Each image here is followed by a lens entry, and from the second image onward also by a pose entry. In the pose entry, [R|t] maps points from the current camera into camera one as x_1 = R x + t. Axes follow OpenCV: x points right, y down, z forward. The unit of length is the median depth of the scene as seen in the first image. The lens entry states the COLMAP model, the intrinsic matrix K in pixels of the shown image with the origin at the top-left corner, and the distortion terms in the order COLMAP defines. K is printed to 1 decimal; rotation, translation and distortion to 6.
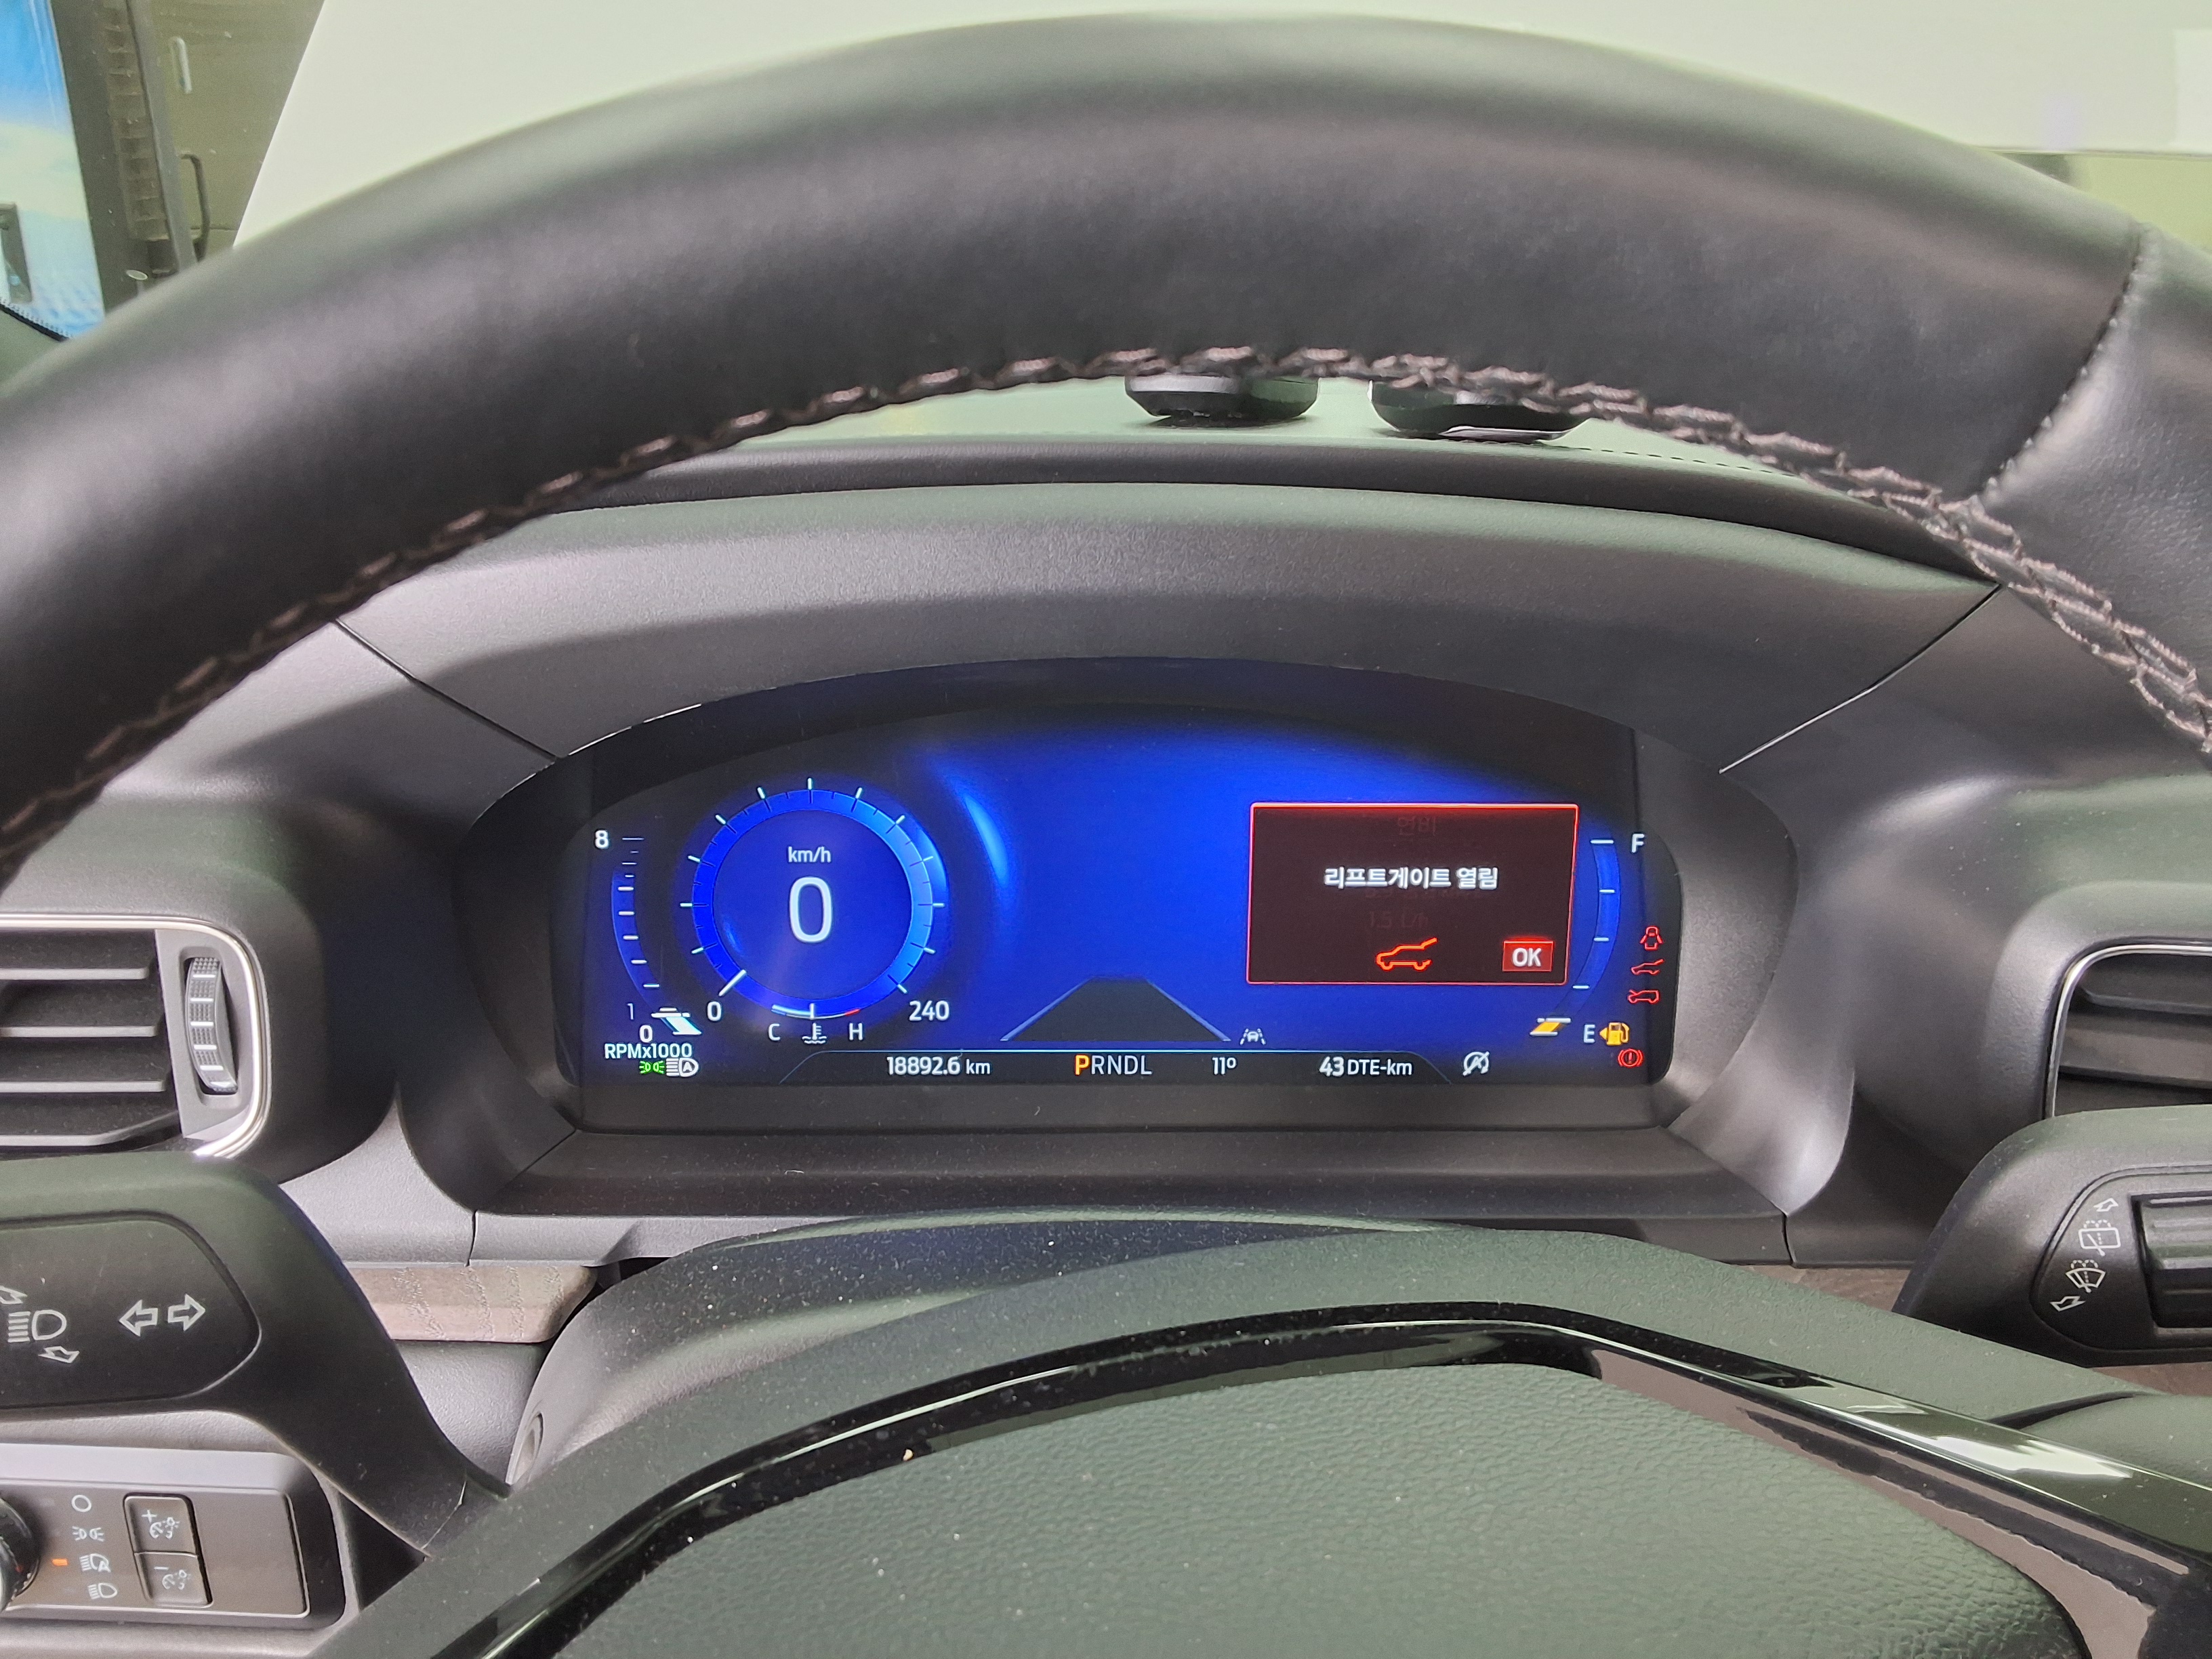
lens RADIAL K [[1760.2, 0, 1100.1], [0, 1760.2, 841.6], [0, 0, 1]] dist [0.143010, -0.250292]
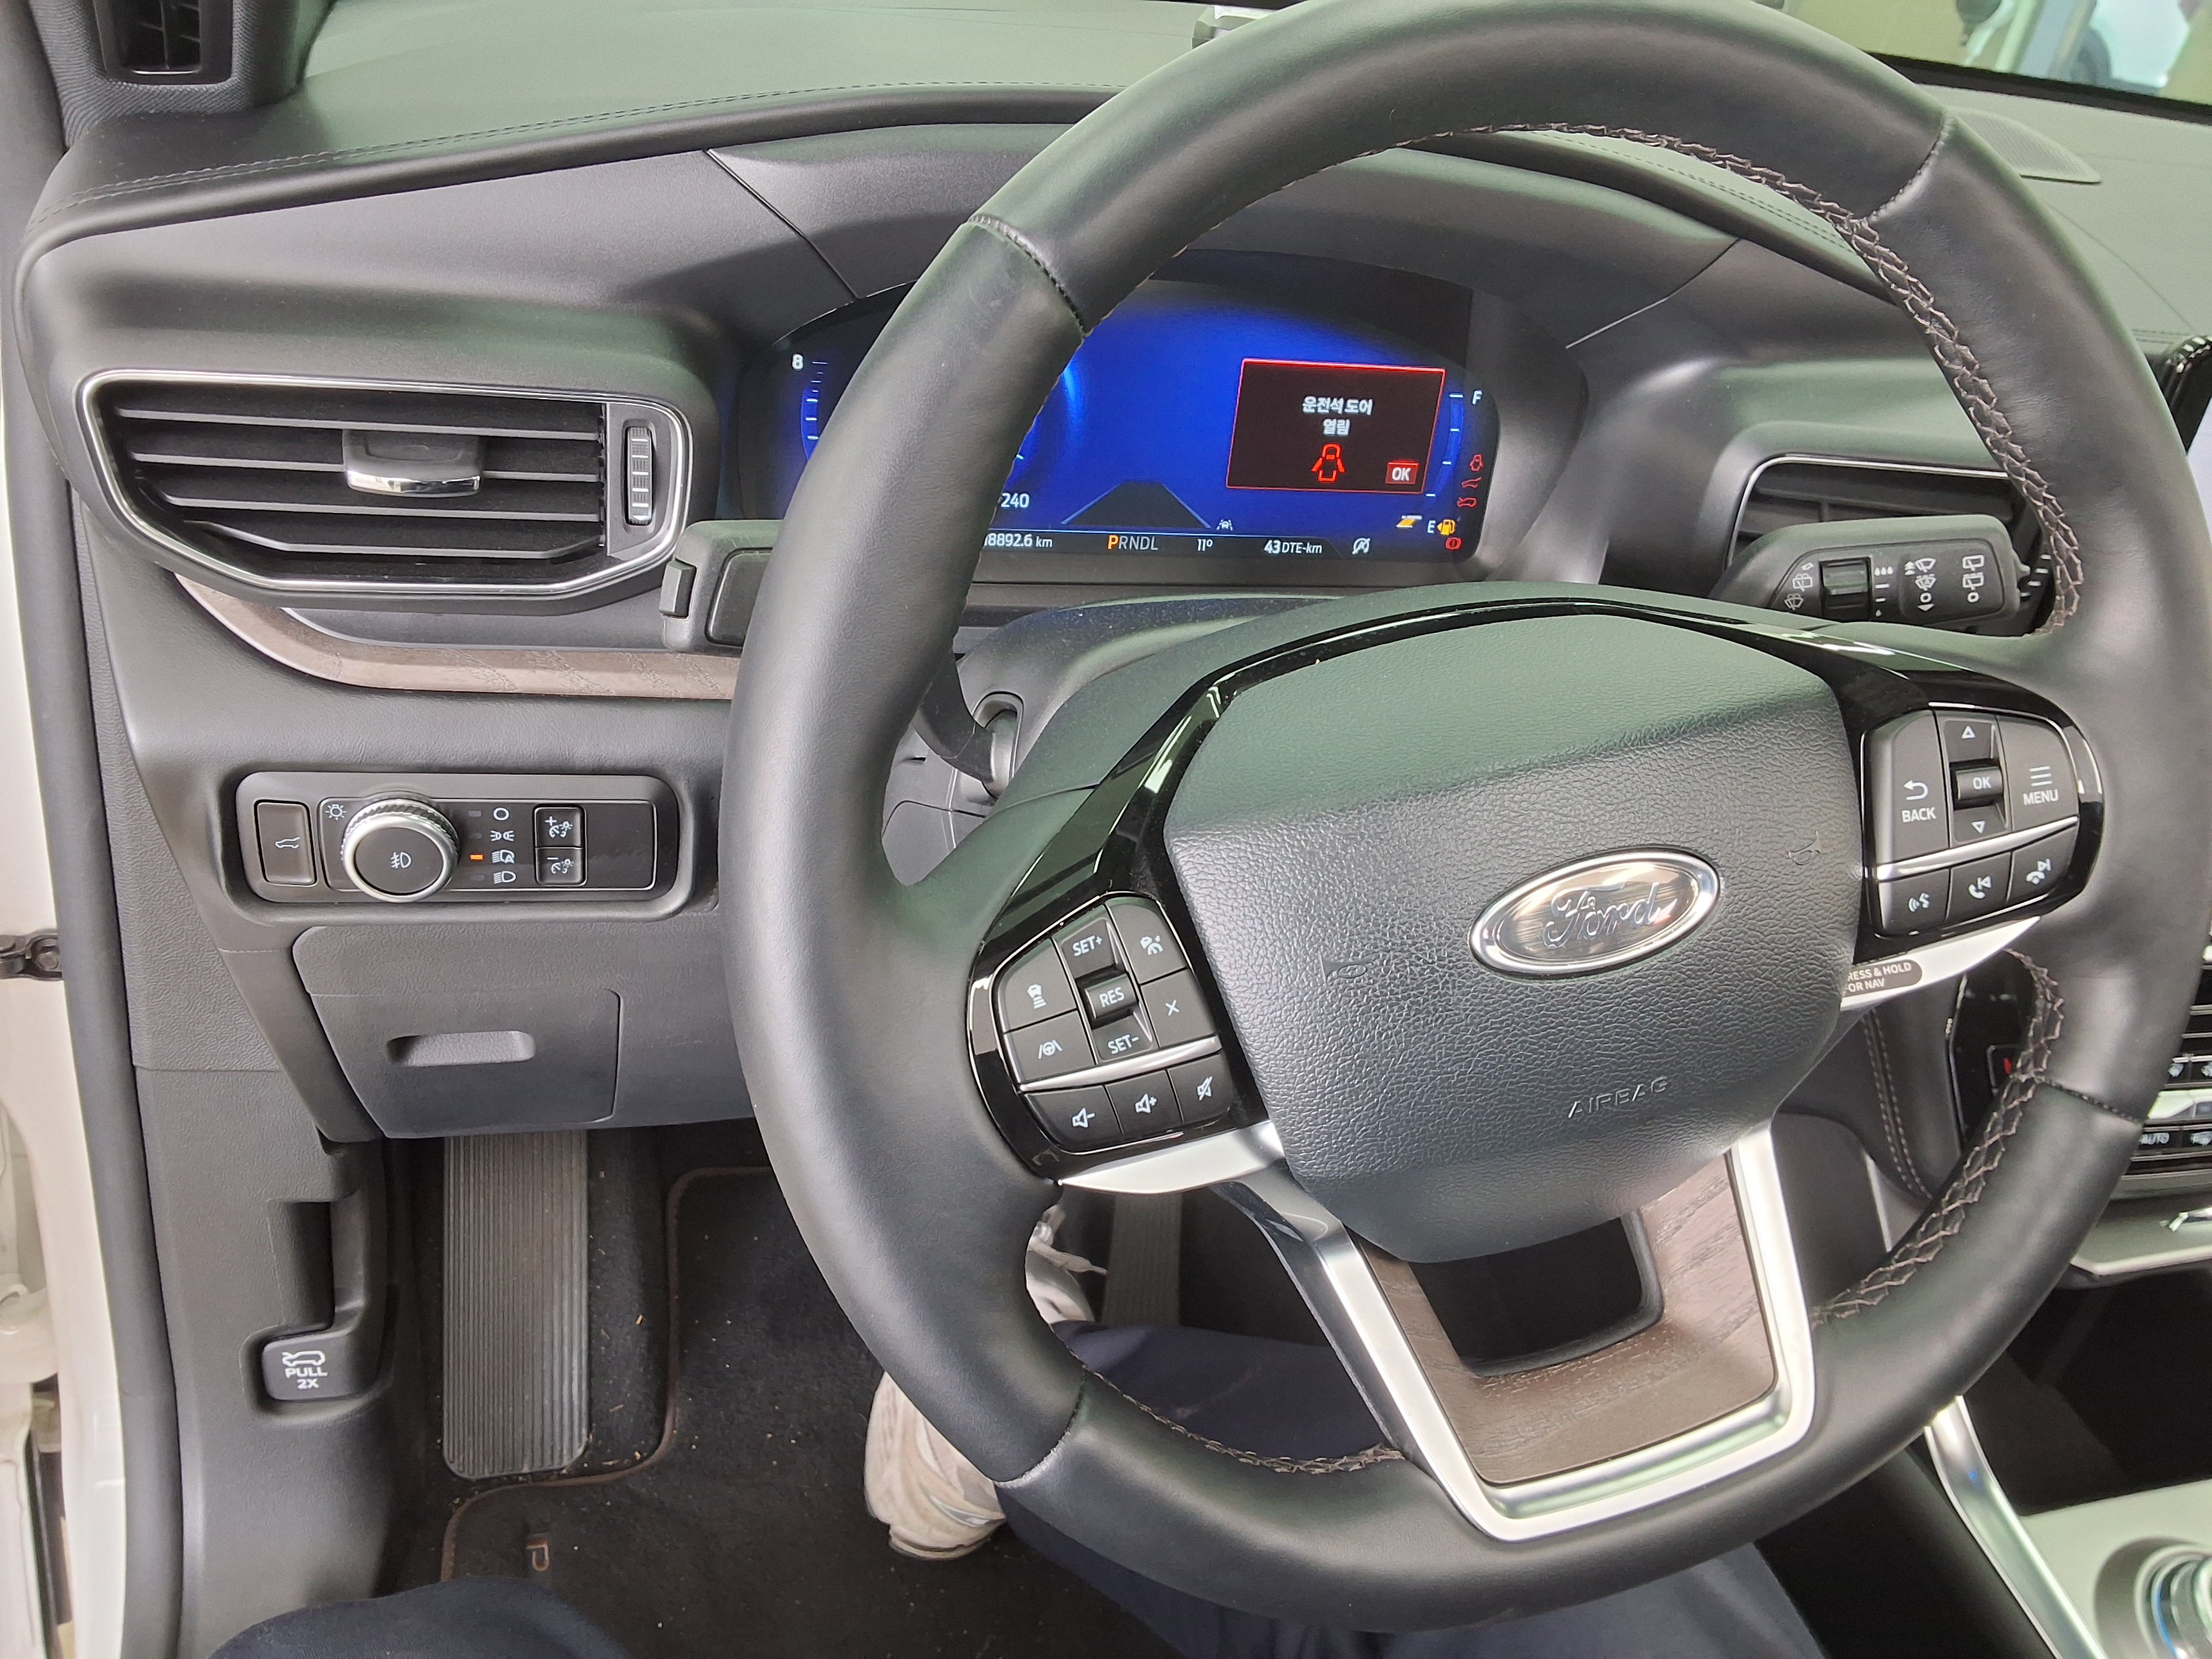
lens RADIAL K [[1760.2, 0, 1100.1], [0, 1760.2, 841.6], [0, 0, 1]] dist [0.143010, -0.250292]
pose [[0.963579, -0.023416, 0.266397, -0.428813], [-0.036994, 0.974910, 0.219504, 0.049058], [-0.264853, -0.221364, 0.938537, -0.433402]]
